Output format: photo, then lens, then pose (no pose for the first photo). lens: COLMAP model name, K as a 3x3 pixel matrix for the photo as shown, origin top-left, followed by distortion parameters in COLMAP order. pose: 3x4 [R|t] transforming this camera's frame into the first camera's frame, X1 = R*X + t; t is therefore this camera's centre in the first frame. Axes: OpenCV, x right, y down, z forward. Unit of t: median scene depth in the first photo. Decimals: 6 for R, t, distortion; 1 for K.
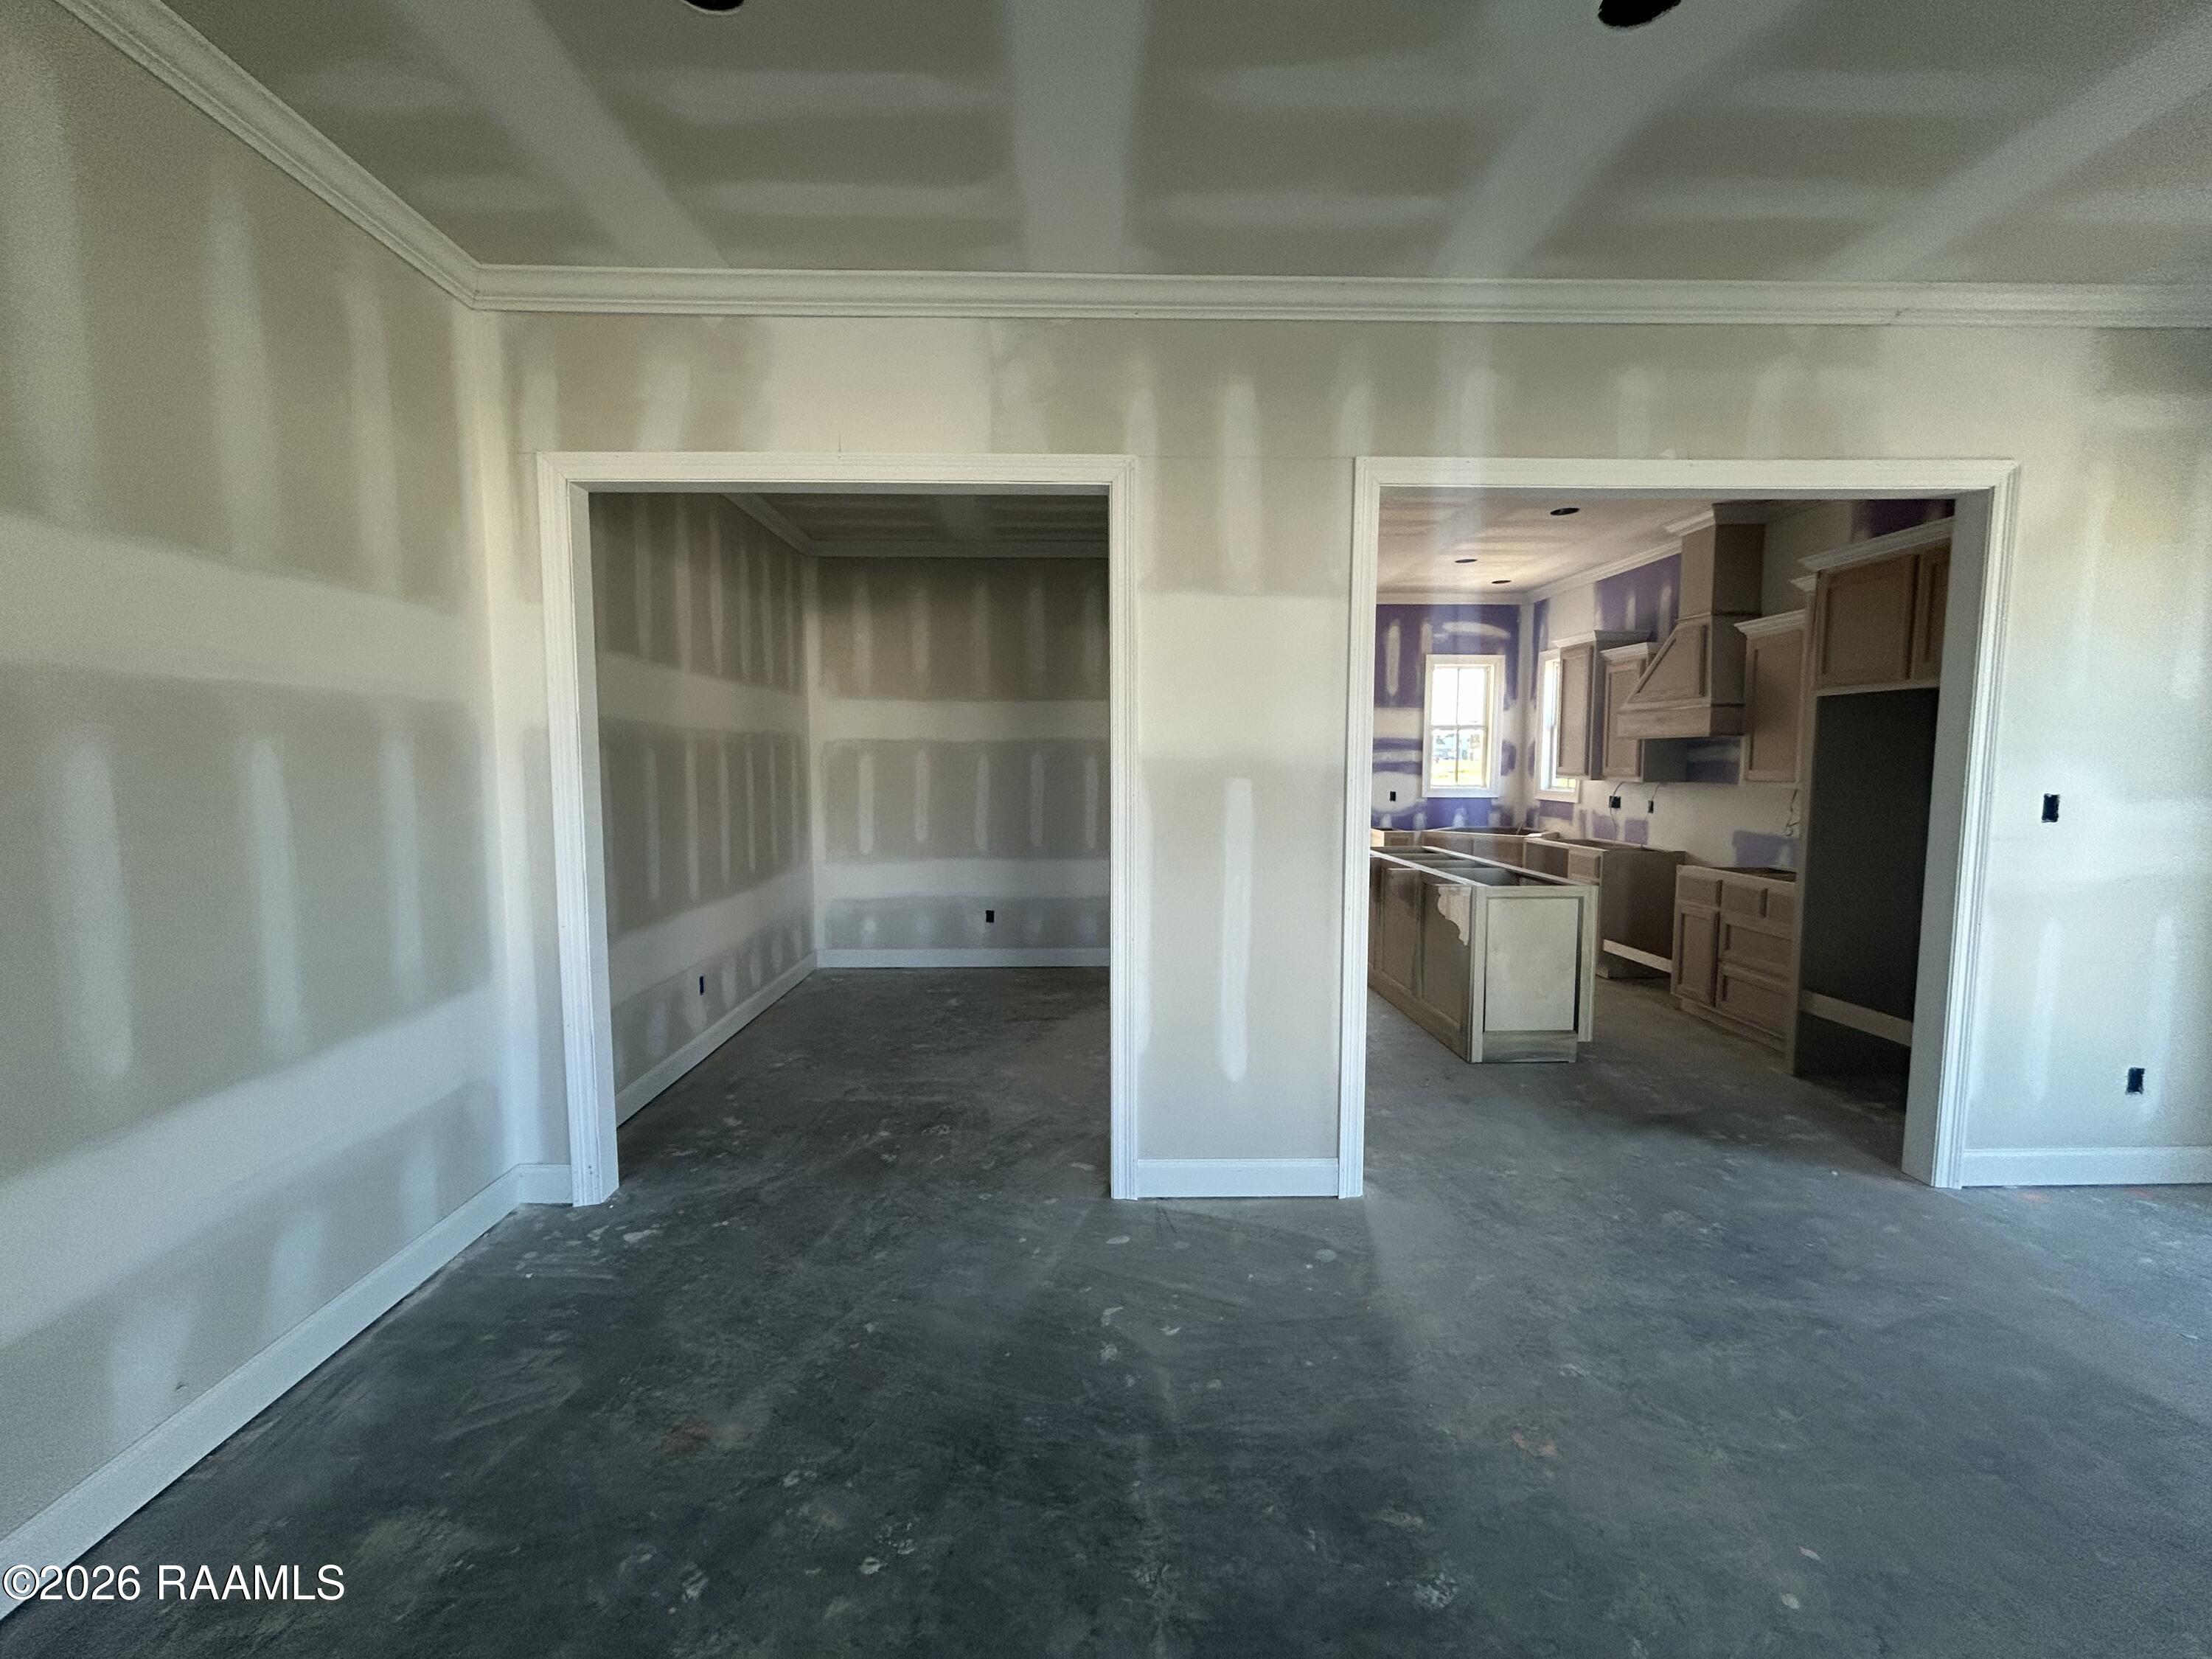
lens RADIAL K [[891.7, 0, 1102.0], [0, 891.7, 825.1], [0, 0, 1]] dist [-0.001721, 0.000559]
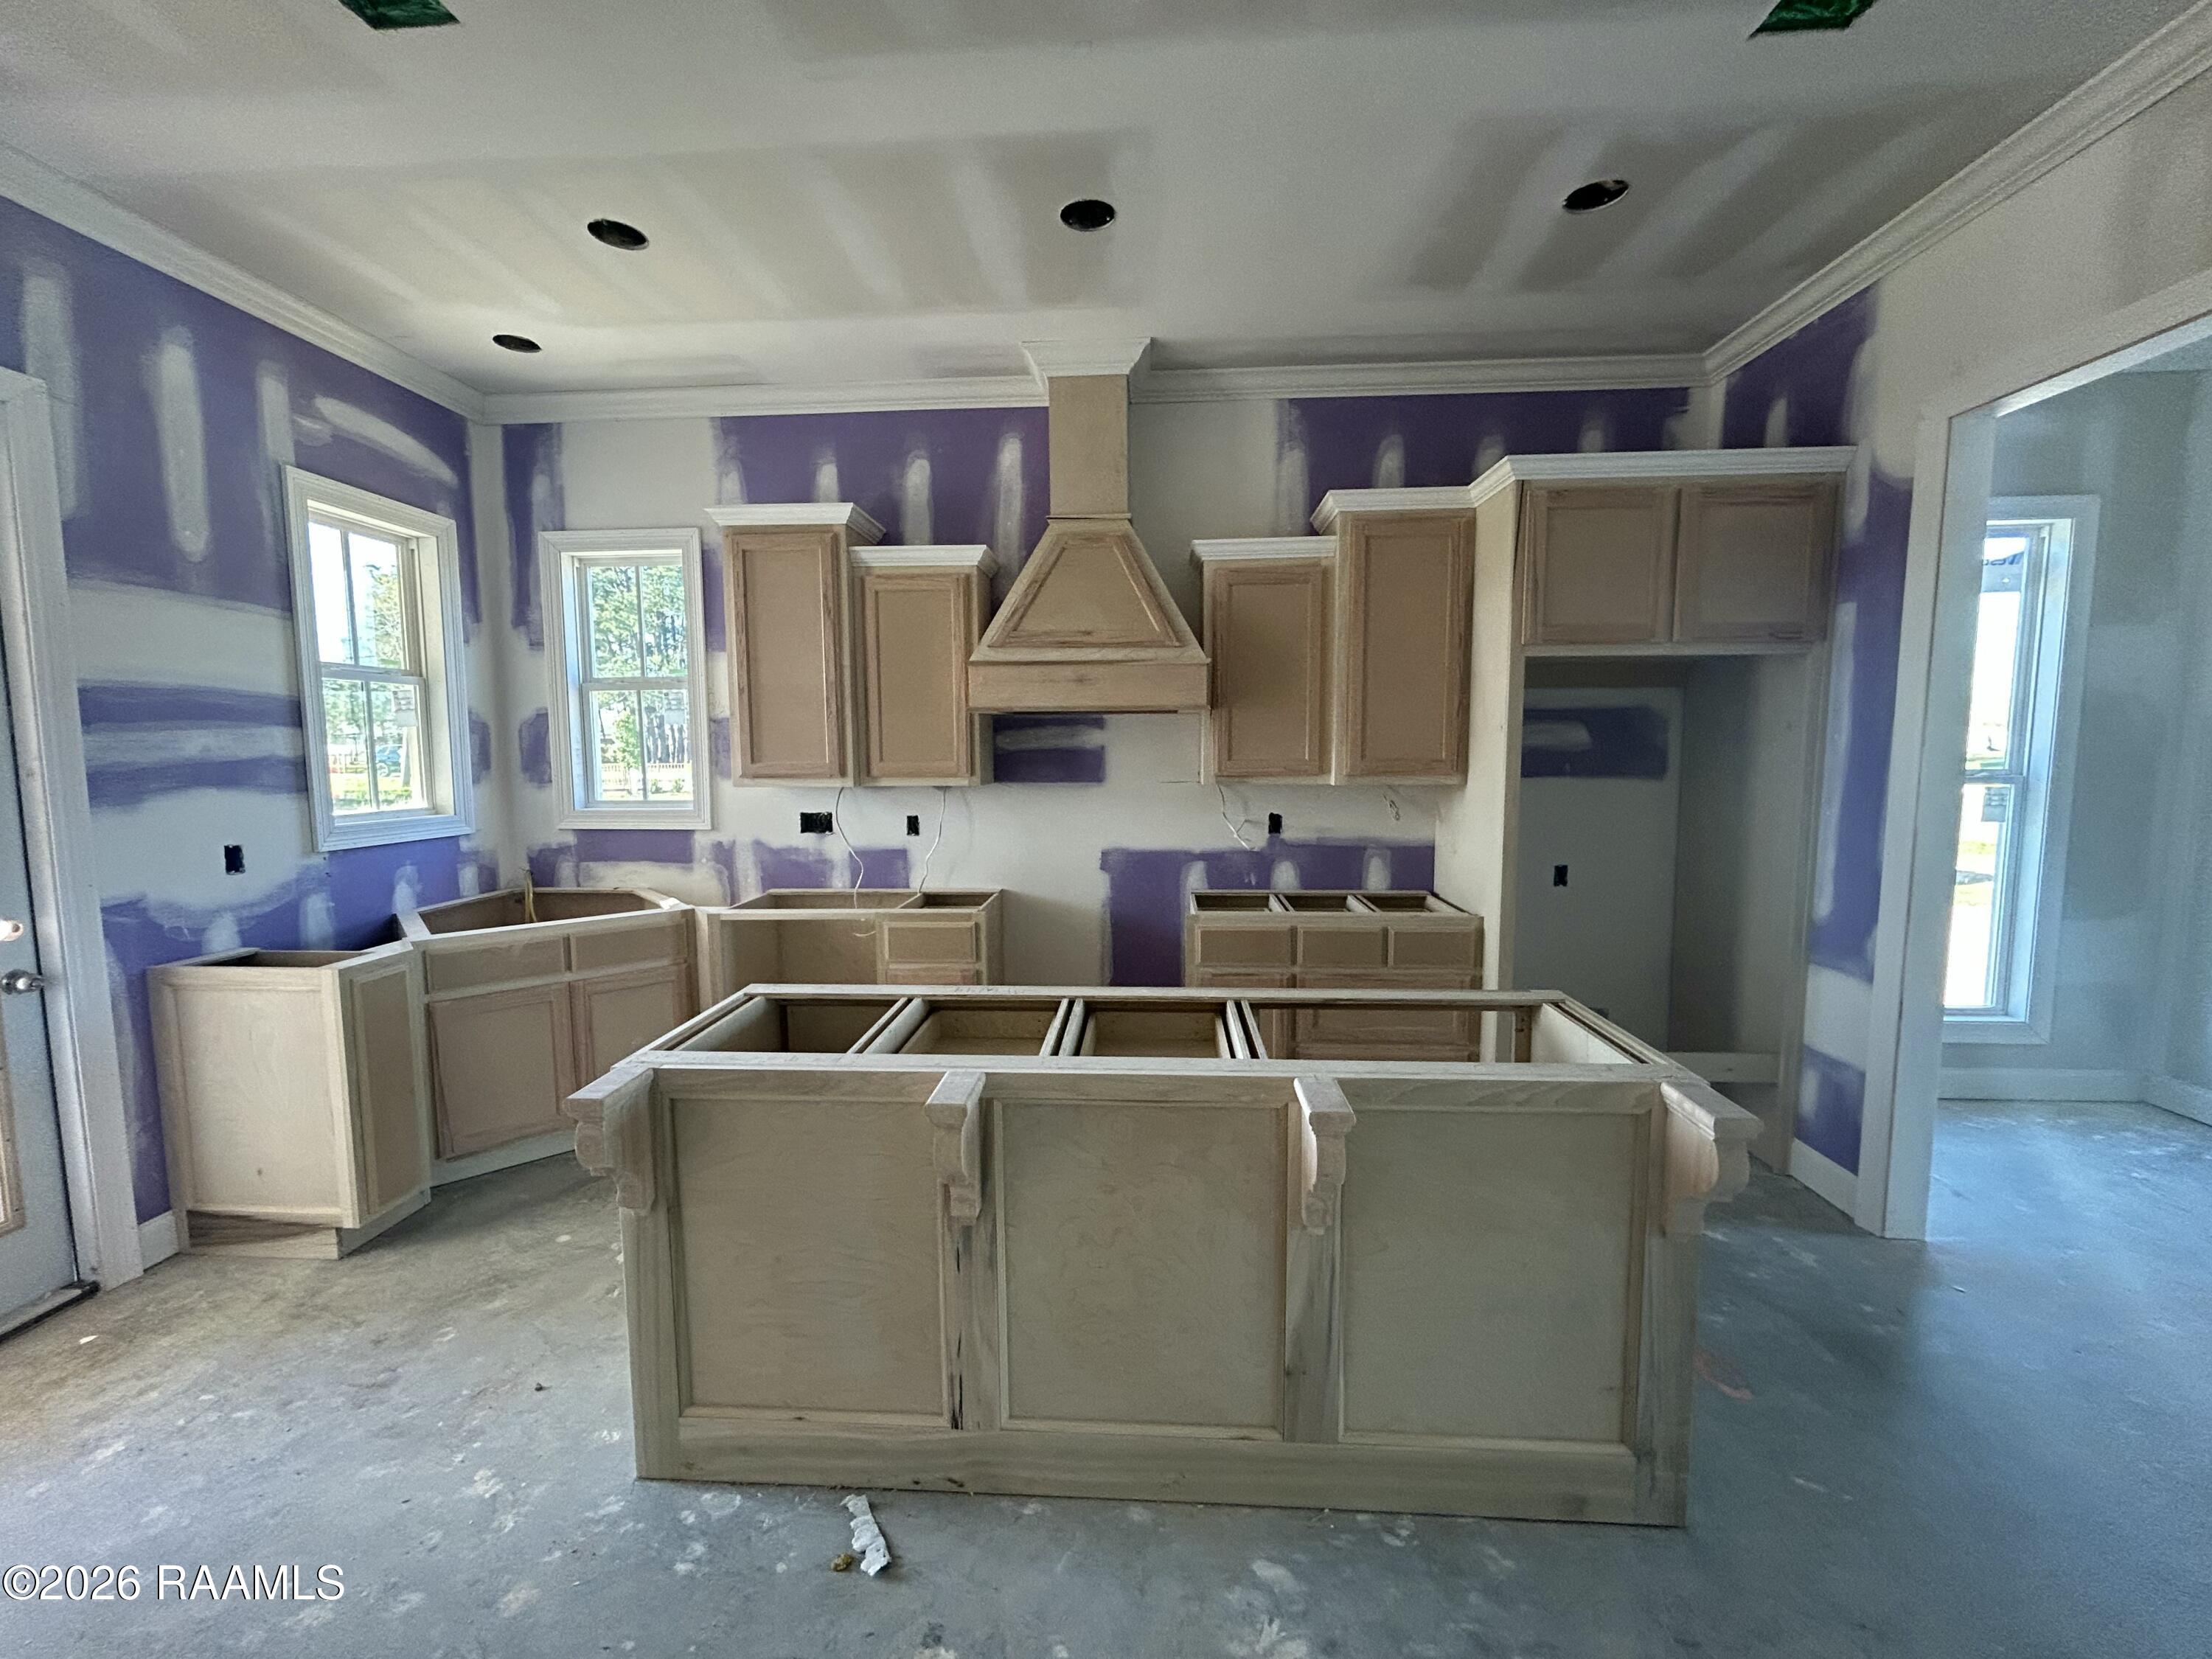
lens RADIAL K [[891.7, 0, 1105.2], [0, 891.7, 823.2], [0, 0, 1]] dist [-0.001721, 0.000559]
pose [[0.093294, -0.085541, 0.991957, 0.022562], [0.081332, 0.993627, 0.078036, -0.053321], [-0.992311, 0.073397, 0.099656, 0.735051]]
